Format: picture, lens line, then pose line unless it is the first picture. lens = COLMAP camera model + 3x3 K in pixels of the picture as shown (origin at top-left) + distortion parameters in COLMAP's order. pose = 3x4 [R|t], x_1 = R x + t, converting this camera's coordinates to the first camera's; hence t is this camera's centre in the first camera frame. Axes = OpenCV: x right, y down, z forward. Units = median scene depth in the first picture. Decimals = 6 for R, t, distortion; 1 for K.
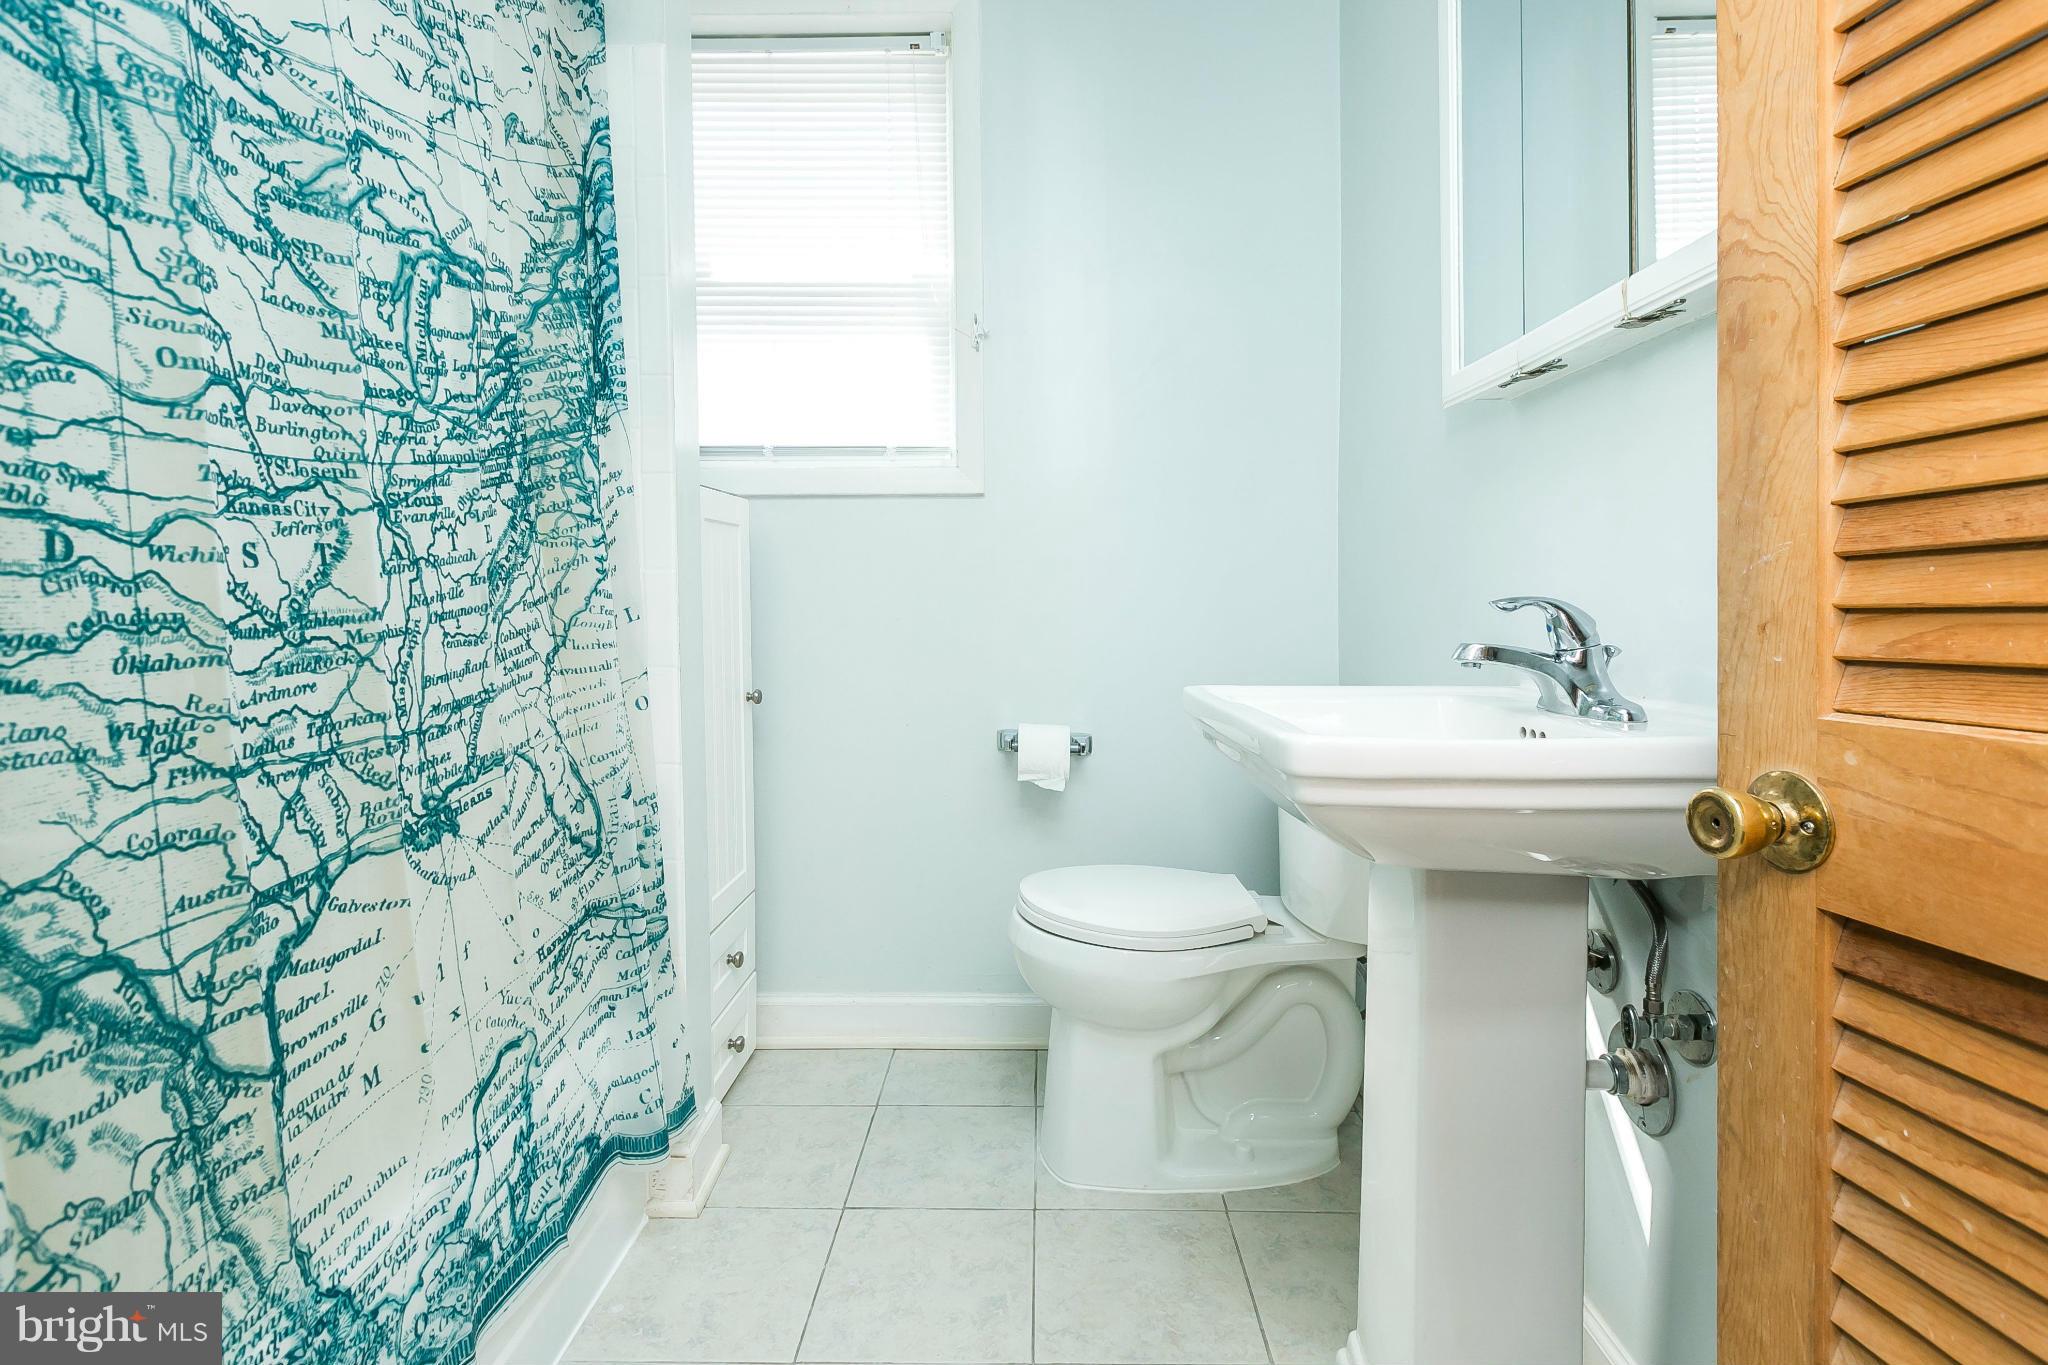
lens RADIAL K [[953.0, 0, 1001.5], [0, 953.0, 631.5], [0, 0, 1]] dist [-0.000411, -0.000053]
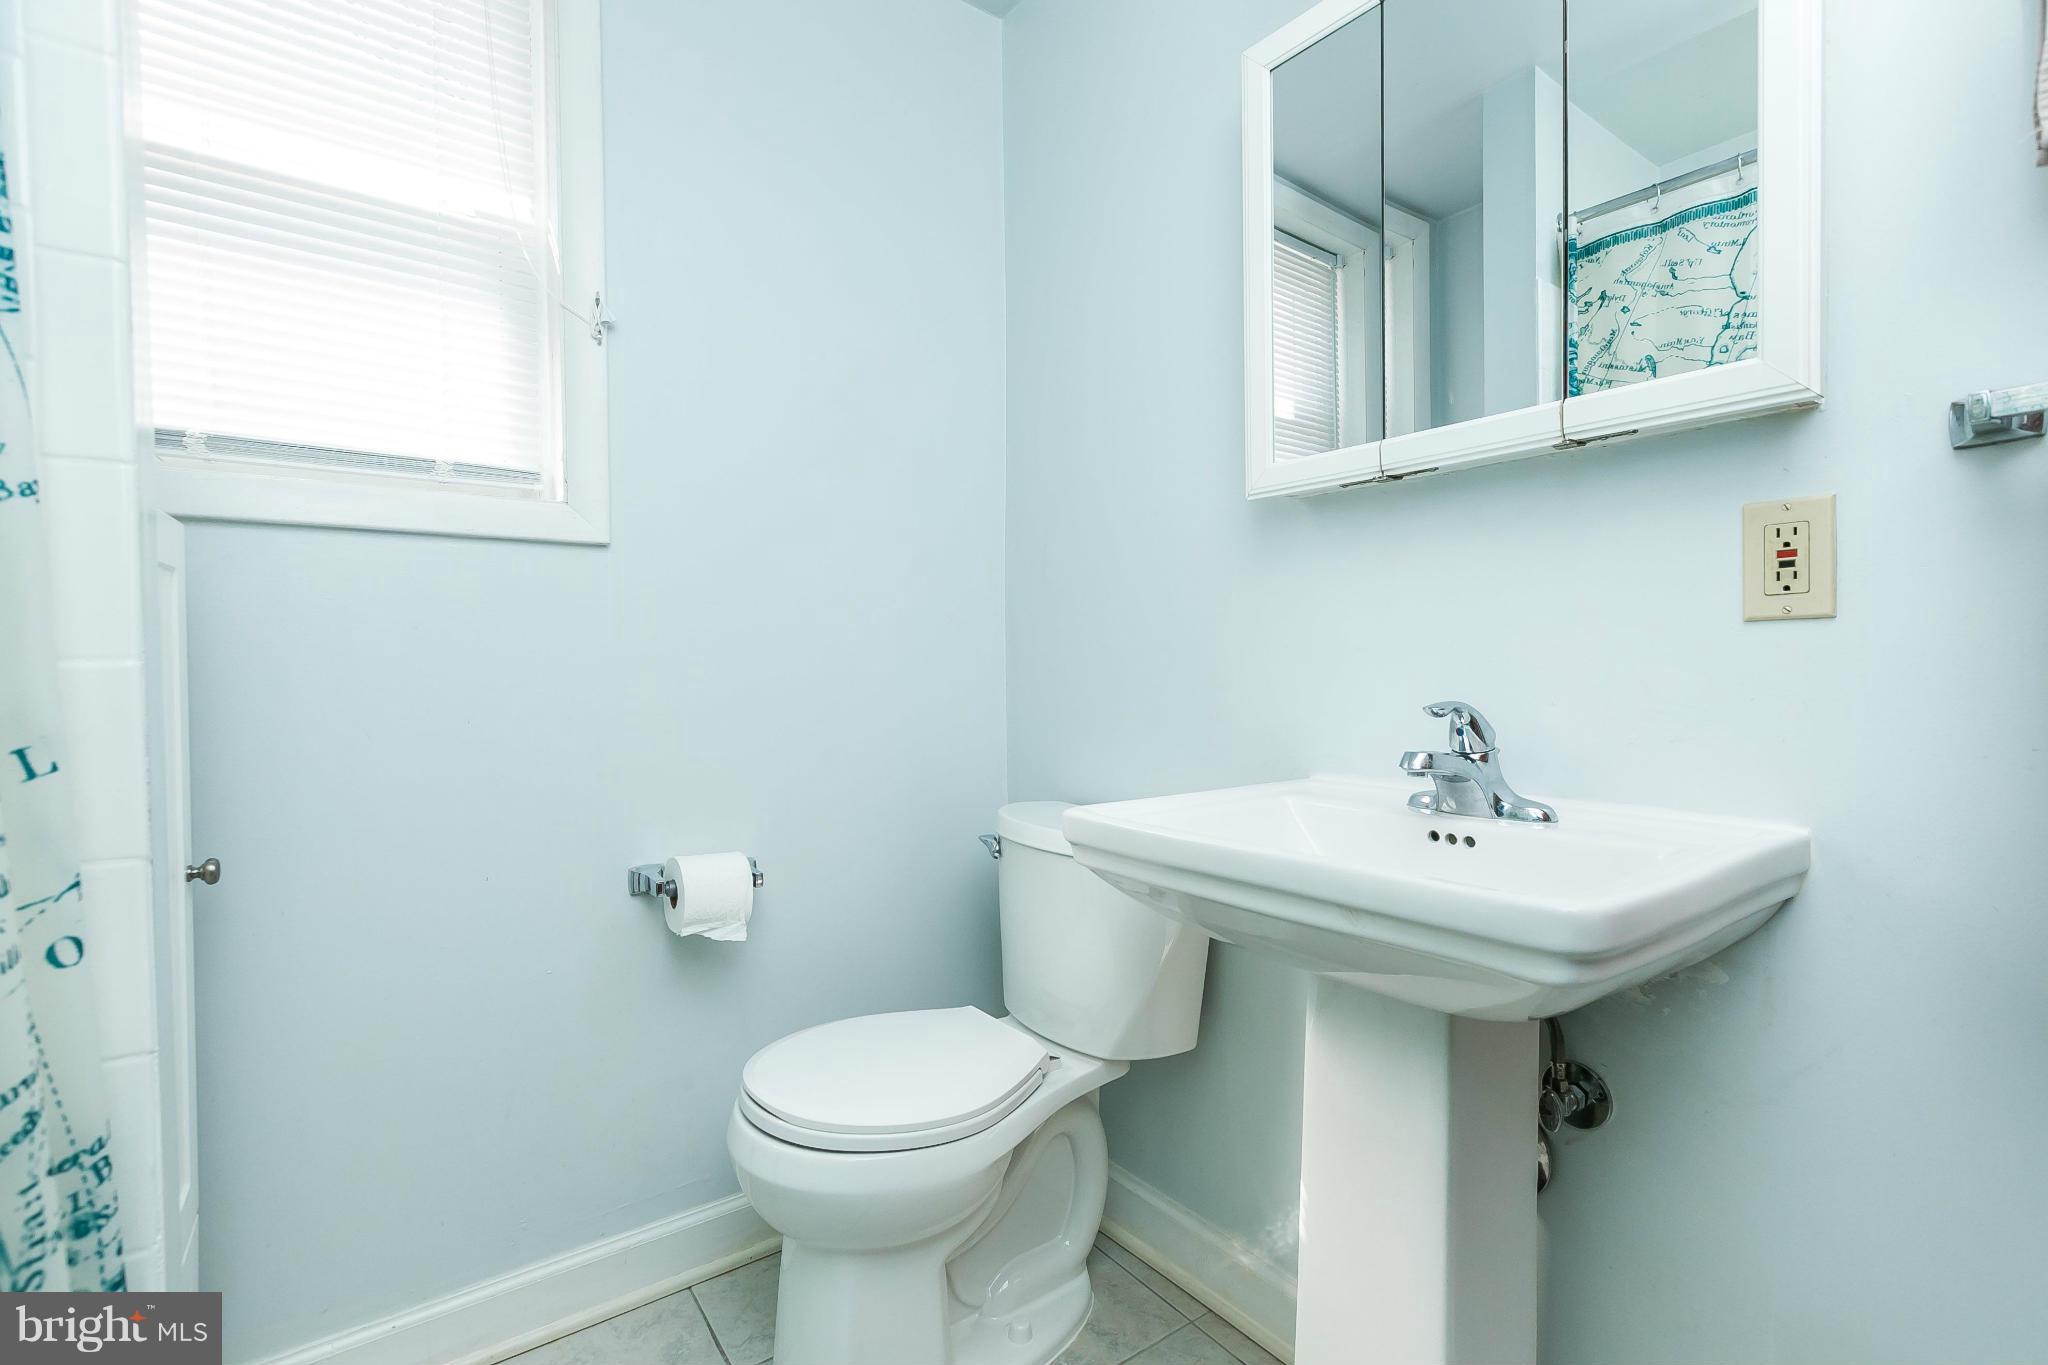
lens RADIAL K [[931.7, 0, 1030.0], [0, 931.7, 681.1], [0, 0, 1]] dist [0.003170, 0.000496]
pose [[0.794404, -0.011102, 0.607288, -0.205226], [0.018285, 0.999817, -0.005642, -0.032883], [-0.607114, 0.015586, 0.794462, 0.260097]]
